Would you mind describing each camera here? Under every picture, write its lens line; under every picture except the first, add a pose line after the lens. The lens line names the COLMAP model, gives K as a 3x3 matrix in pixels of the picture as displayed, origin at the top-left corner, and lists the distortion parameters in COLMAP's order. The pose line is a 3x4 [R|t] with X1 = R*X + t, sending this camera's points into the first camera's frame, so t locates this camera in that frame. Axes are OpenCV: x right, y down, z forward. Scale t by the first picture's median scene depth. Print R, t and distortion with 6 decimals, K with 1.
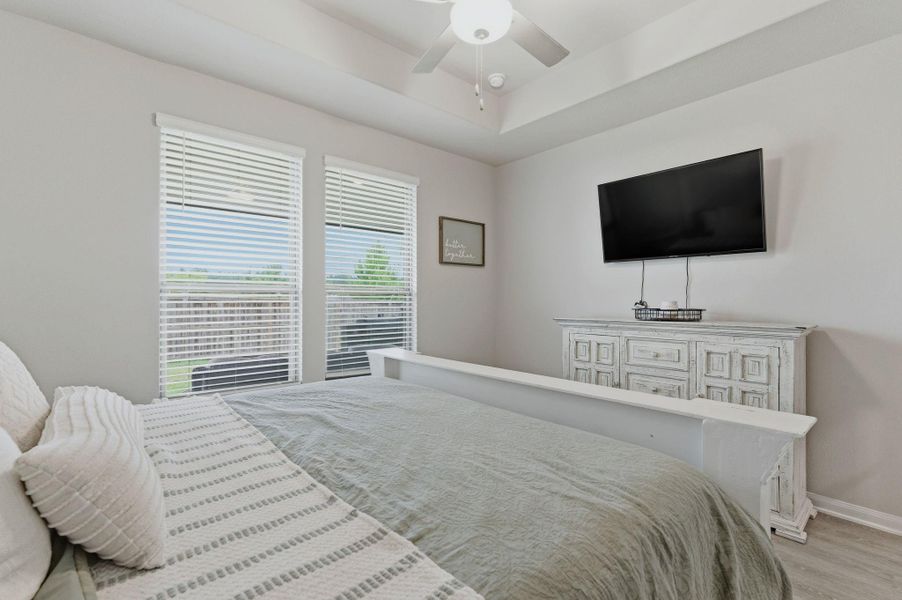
lens RADIAL K [[407.8, 0, 449.4], [0, 407.8, 300.4], [0, 0, 1]] dist [0.001748, 0.000250]
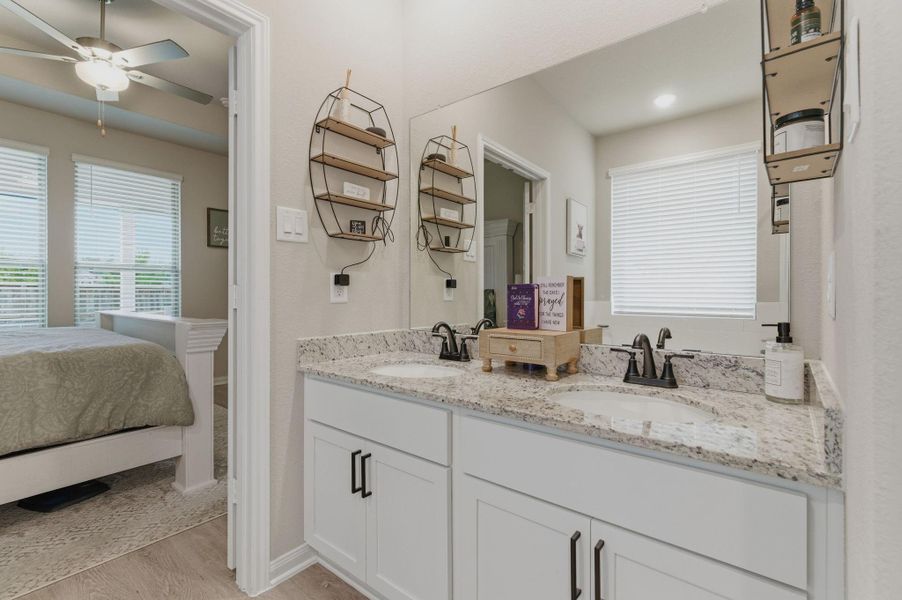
lens RADIAL K [[407.8, 0, 449.4], [0, 407.8, 300.4], [0, 0, 1]] dist [0.001748, 0.000250]
pose [[0.989047, 0.005857, 0.147482, 0.511419], [-0.007950, 0.999876, 0.013602, 0.048028], [-0.147384, -0.014625, 0.988971, -0.313524]]
